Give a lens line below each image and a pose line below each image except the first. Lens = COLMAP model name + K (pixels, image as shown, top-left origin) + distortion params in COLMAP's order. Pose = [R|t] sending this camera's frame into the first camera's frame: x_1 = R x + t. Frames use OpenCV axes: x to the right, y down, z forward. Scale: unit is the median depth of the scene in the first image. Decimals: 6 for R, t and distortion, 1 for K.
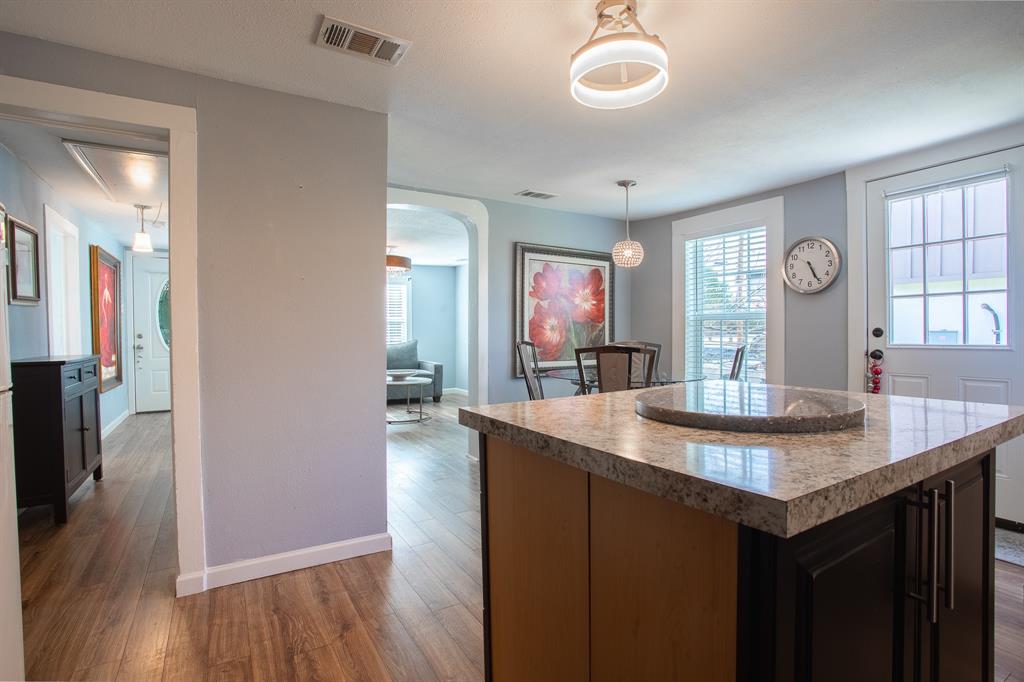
lens RADIAL K [[499.5, 0, 512.0], [0, 499.5, 341.0], [0, 0, 1]] dist [-0.073443, 0.031298]
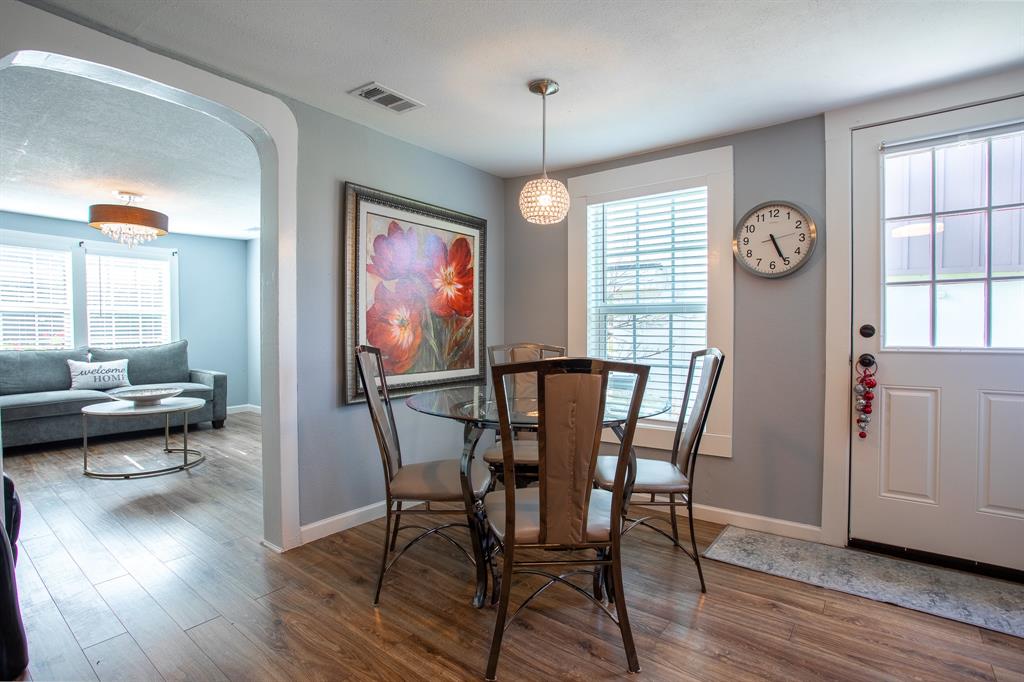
lens RADIAL K [[499.5, 0, 512.0], [0, 499.5, 341.0], [0, 0, 1]] dist [-0.073443, 0.031298]
pose [[0.931842, -0.007795, 0.362780, -0.021837], [0.005045, 0.999951, 0.008527, -0.008220], [-0.362829, -0.006116, 0.931836, 0.361804]]
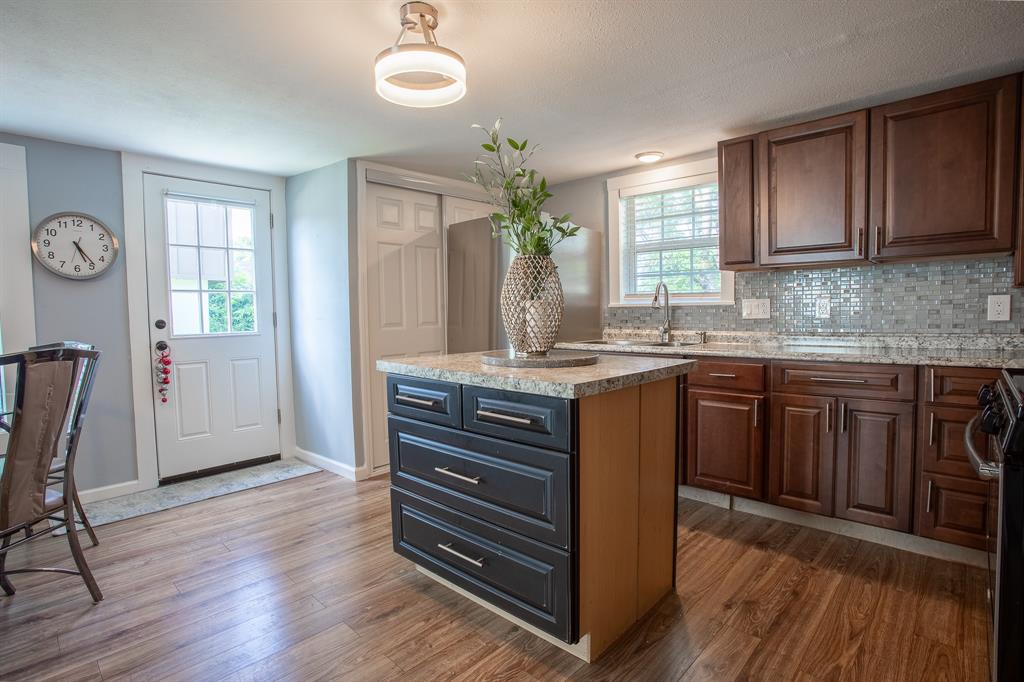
lens RADIAL K [[499.5, 0, 512.0], [0, 499.5, 341.0], [0, 0, 1]] dist [-0.073443, 0.031298]
pose [[-0.267953, -0.040475, 0.962581, -0.316189], [0.032815, 0.998154, 0.051106, -0.007477], [-0.962873, 0.045281, -0.266130, 0.403125]]
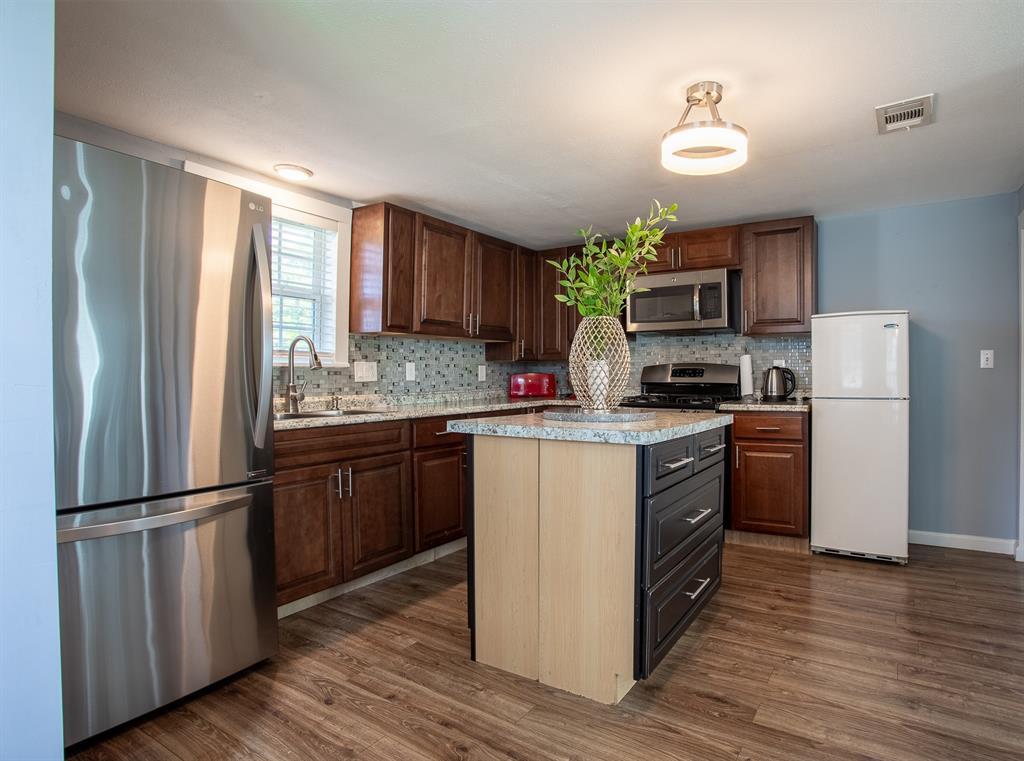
lens RADIAL K [[552.4, 0, 572.2], [0, 552.4, 384.0], [0, 0, 1]] dist [-0.043007, 0.000192]
pose [[-0.884667, 0.021068, -0.465747, 0.395179], [0.003248, 0.999233, 0.039031, -0.018661], [0.466212, 0.033016, -0.884057, 0.719266]]
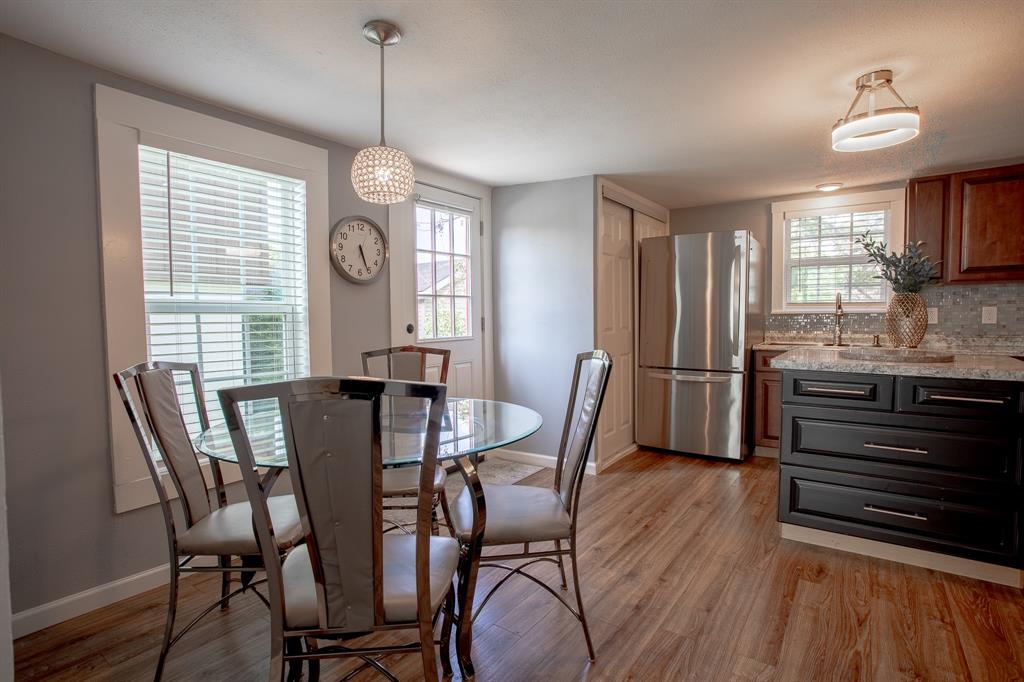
lens RADIAL K [[499.5, 0, 512.0], [0, 499.5, 341.0], [0, 0, 1]] dist [-0.073443, 0.031298]
pose [[-0.386815, -0.028485, 0.921717, -0.221298], [0.032149, 0.998499, 0.044350, -0.023043], [-0.921597, 0.046787, -0.385319, 0.876098]]
